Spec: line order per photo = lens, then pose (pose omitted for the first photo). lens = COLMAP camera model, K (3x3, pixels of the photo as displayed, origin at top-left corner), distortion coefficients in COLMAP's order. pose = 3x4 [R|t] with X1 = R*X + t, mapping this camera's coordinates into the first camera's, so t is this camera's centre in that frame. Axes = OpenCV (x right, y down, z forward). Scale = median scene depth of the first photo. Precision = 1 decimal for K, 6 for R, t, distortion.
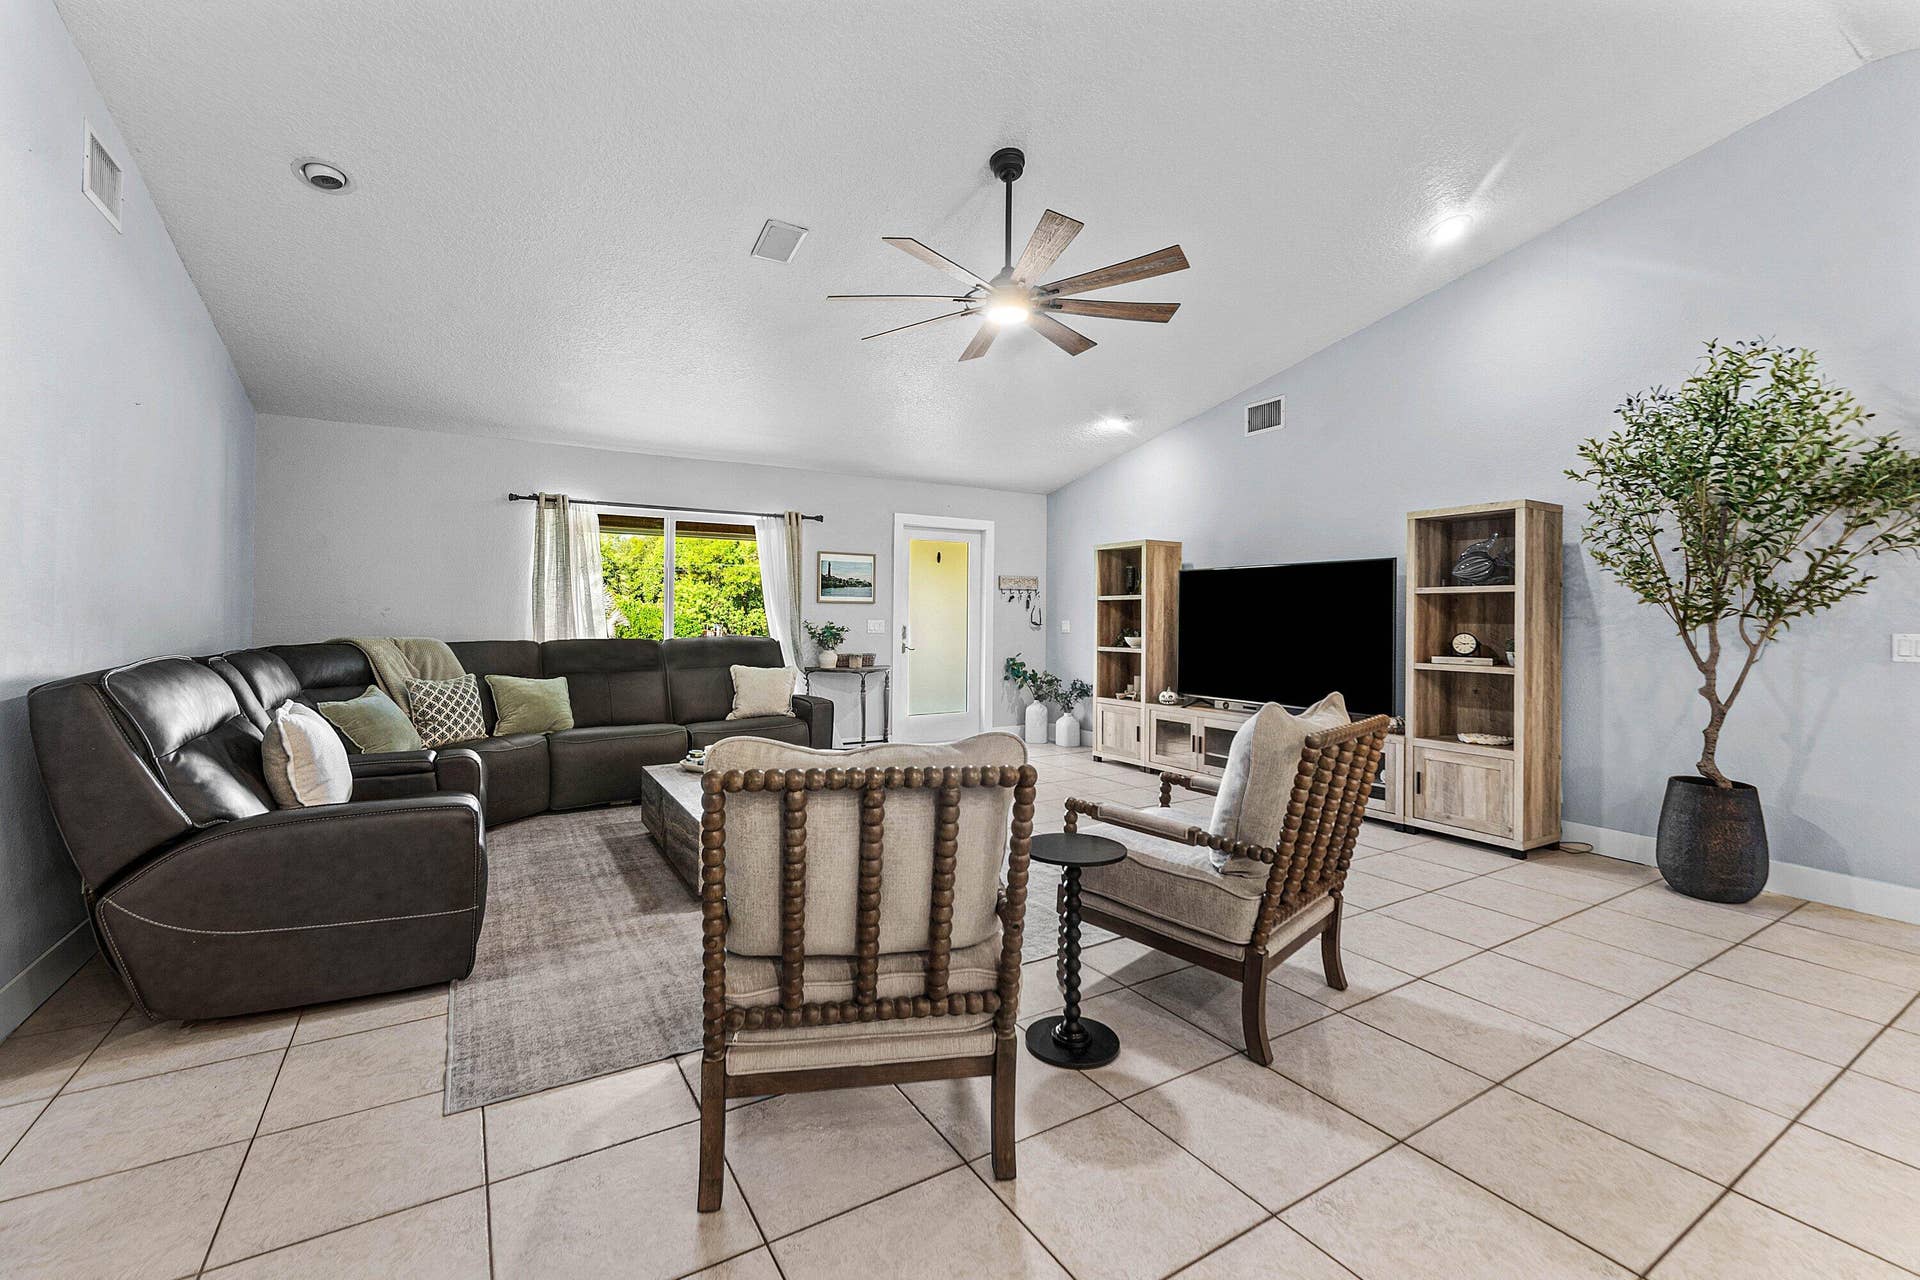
lens RADIAL K [[812.9, 0, 964.7], [0, 812.9, 628.6], [0, 0, 1]] dist [-0.019770, 0.000100]
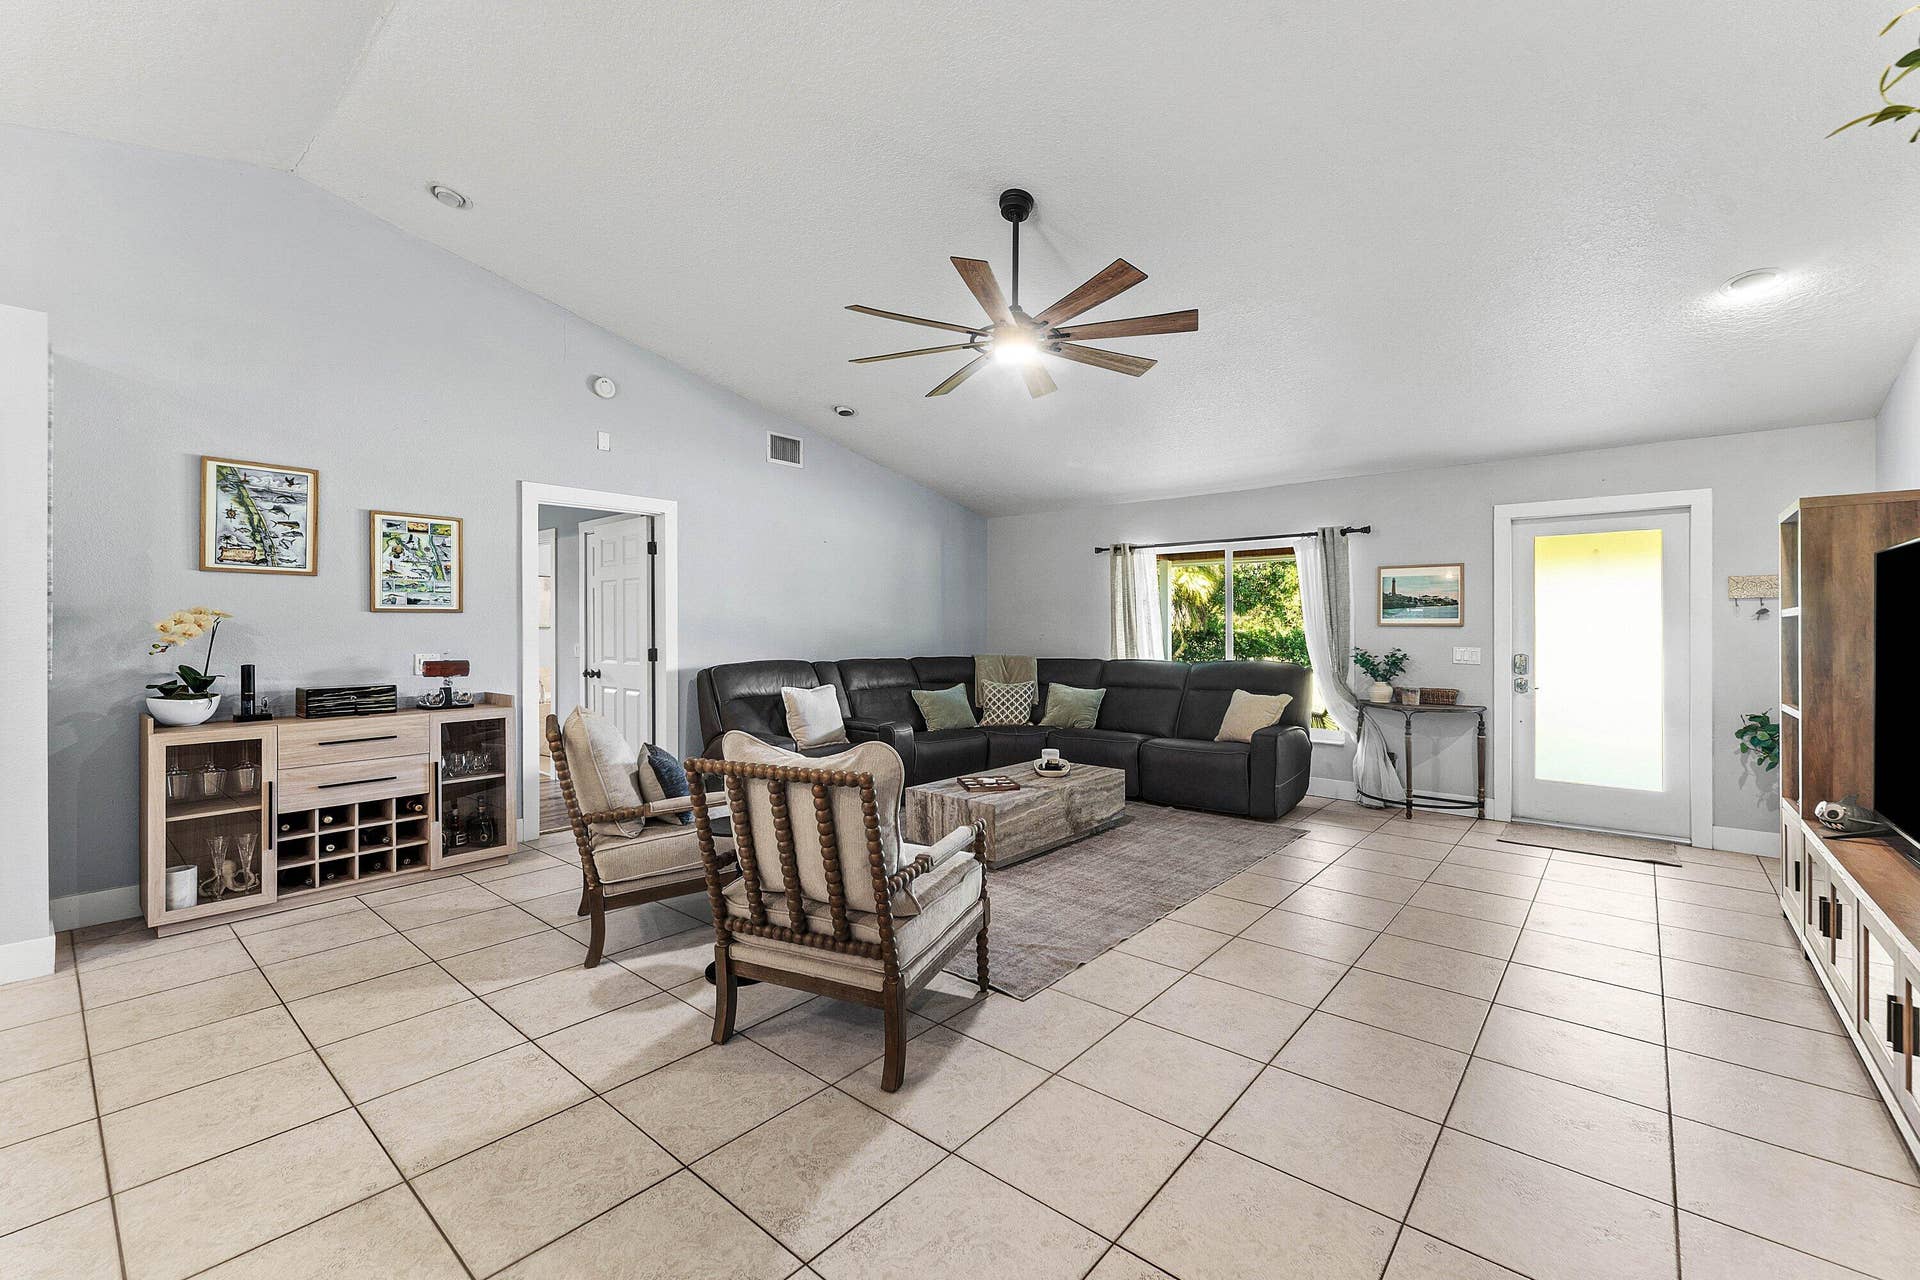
lens RADIAL K [[812.9, 0, 964.4], [0, 812.9, 628.9], [0, 0, 1]] dist [-0.019770, 0.000100]
pose [[0.314850, -0.007127, -0.949115, 0.531364], [-0.014469, 0.999820, -0.012308, -0.012247], [0.949031, 0.017608, 0.314690, 0.324818]]
